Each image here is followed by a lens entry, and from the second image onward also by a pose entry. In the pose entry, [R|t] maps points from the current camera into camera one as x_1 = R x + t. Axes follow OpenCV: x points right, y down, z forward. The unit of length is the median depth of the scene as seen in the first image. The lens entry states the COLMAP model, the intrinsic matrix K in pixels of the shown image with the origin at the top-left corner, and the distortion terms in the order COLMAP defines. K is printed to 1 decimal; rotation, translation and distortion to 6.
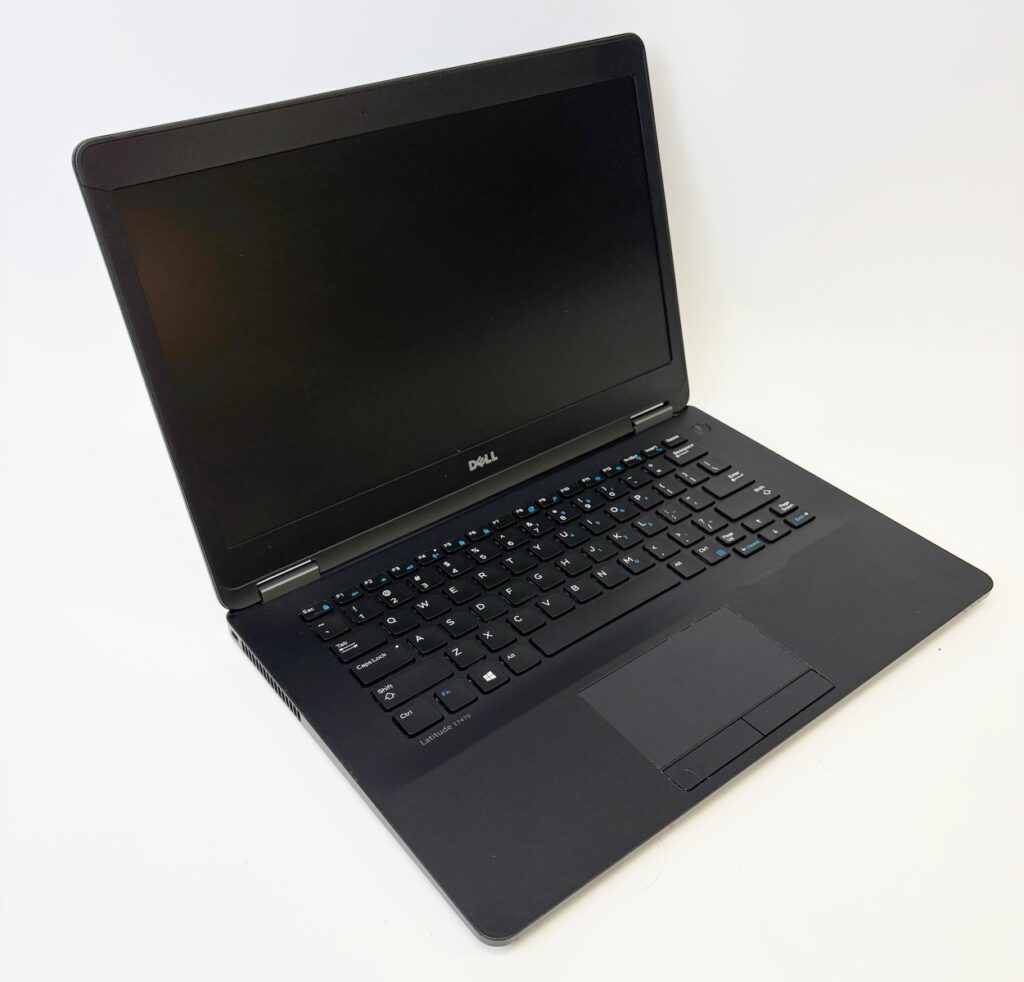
lens RADIAL K [[1074.0, 0, 506.1], [0, 1074.0, 494.5], [0, 0, 1]] dist [0.028035, 0.000000]
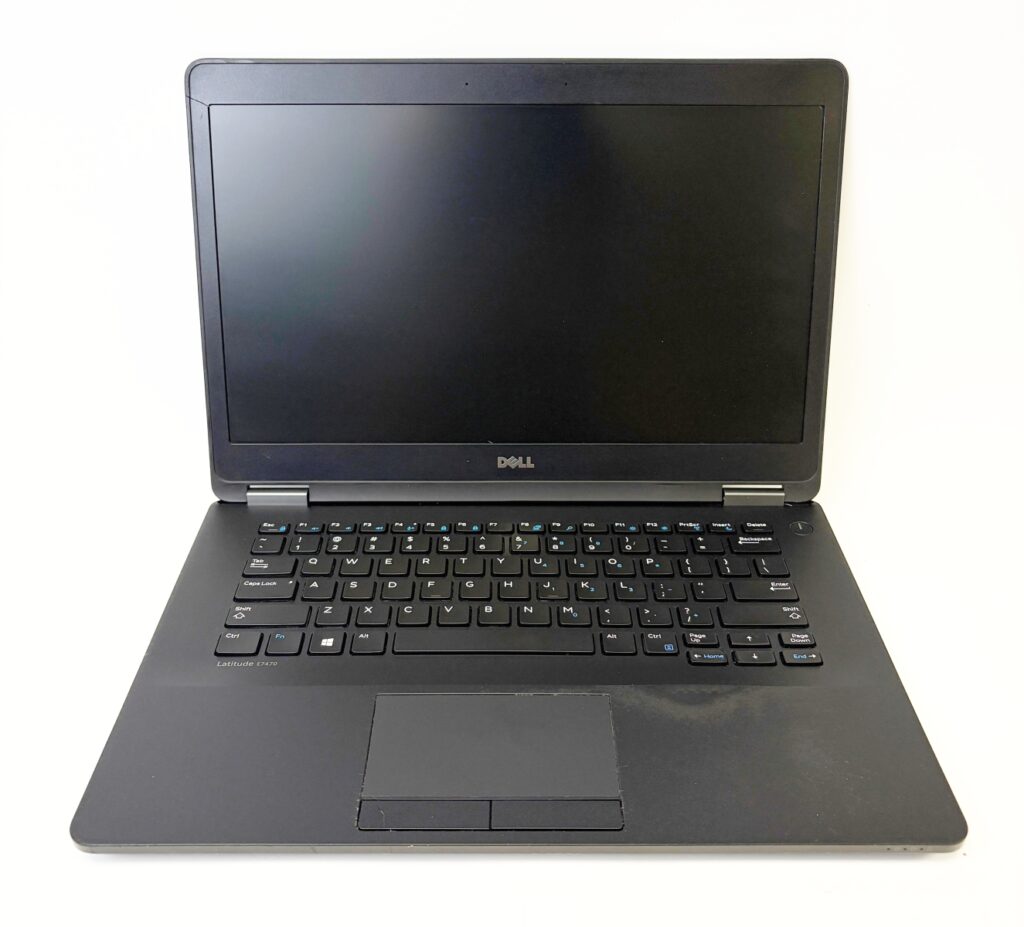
lens RADIAL K [[1075.6, 0, 515.3], [0, 1075.6, 455.6], [0, 0, 1]] dist [0.008362, 0.000000]
pose [[0.790721, 0.319295, -0.522313, 0.474413], [-0.362672, 0.931691, 0.020510, -0.056621], [0.493183, 0.173211, 0.852507, 0.191227]]
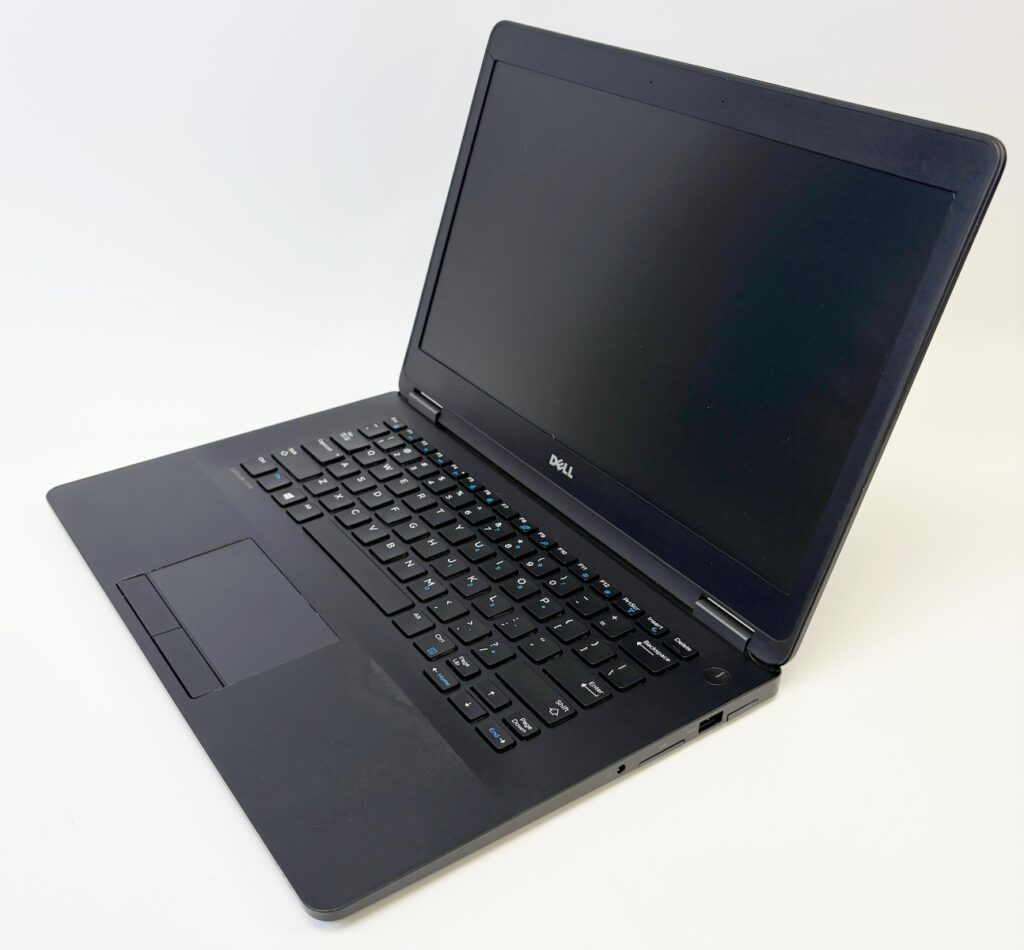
lens RADIAL K [[1147.0, 0, 501.8], [0, 1147.0, 484.0], [0, 0, 1]] dist [0.041279, 0.000000]
pose [[-0.068585, 0.504235, -0.860839, 0.847245], [-0.597873, 0.669985, 0.440077, -0.428512], [0.798651, 0.544855, 0.255517, 0.718034]]
